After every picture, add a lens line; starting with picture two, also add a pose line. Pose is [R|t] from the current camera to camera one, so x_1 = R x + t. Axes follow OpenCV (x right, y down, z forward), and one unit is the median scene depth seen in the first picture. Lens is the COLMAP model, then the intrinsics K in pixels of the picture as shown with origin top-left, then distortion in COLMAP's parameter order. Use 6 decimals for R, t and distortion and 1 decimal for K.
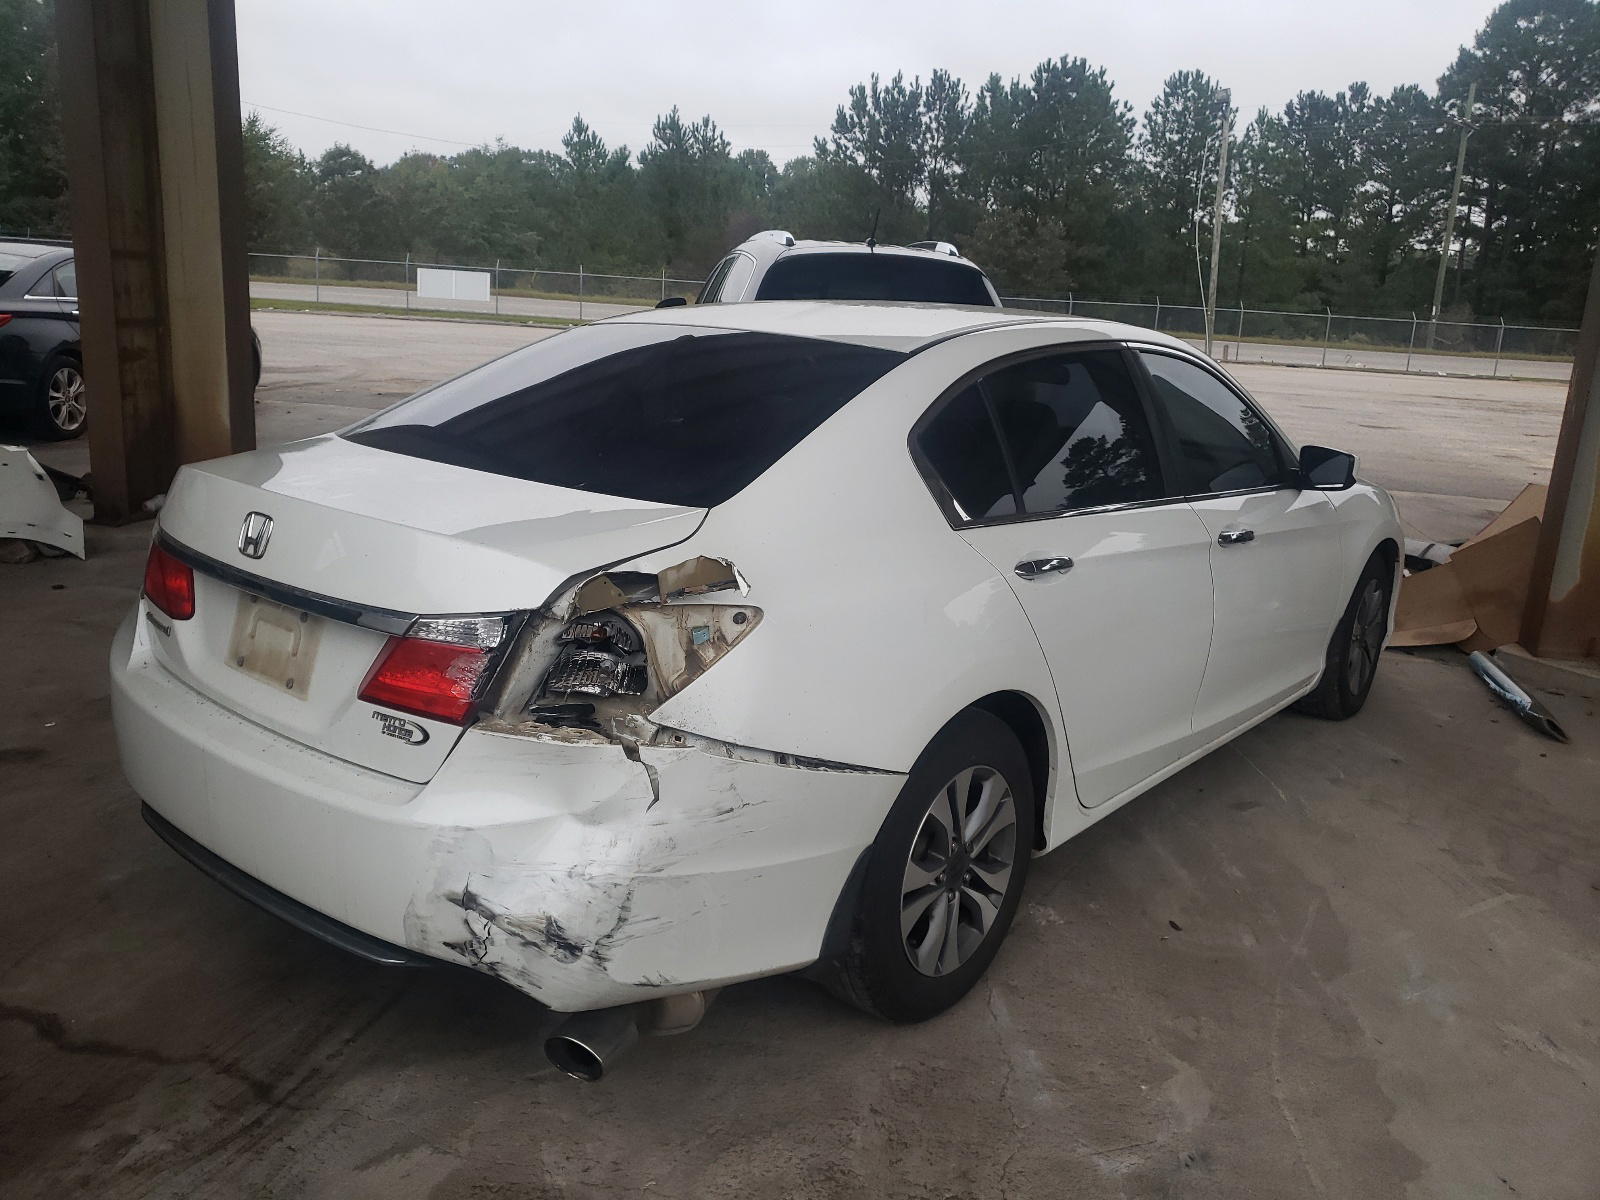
lens RADIAL K [[1271.4, 0, 795.1], [0, 1271.4, 590.4], [0, 0, 1]] dist [0.023260, -0.010321]
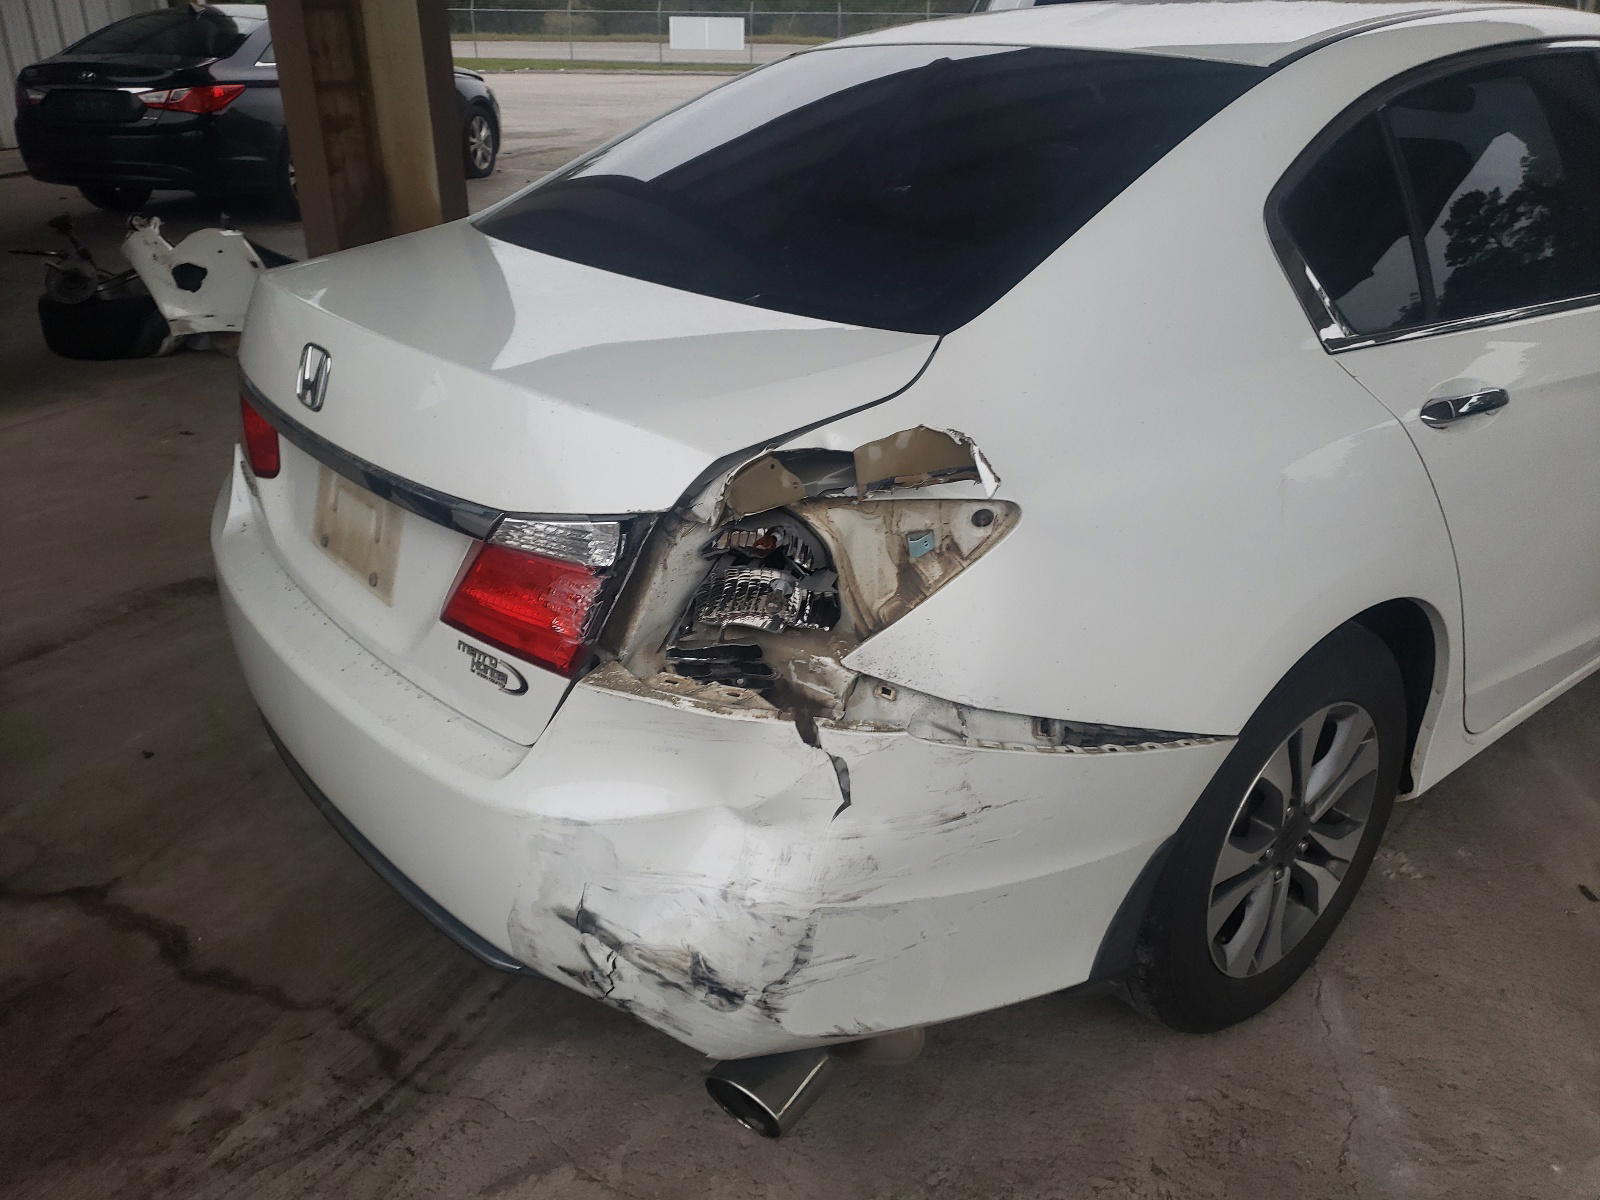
lens RADIAL K [[1271.4, 0, 804.7], [0, 1271.4, 606.0], [0, 0, 1]] dist [0.023260, -0.010321]
pose [[0.981136, 0.032916, -0.190495, -0.007308], [0.004263, 0.981474, 0.191547, -0.050915], [0.193271, -0.188746, 0.962819, 0.315417]]
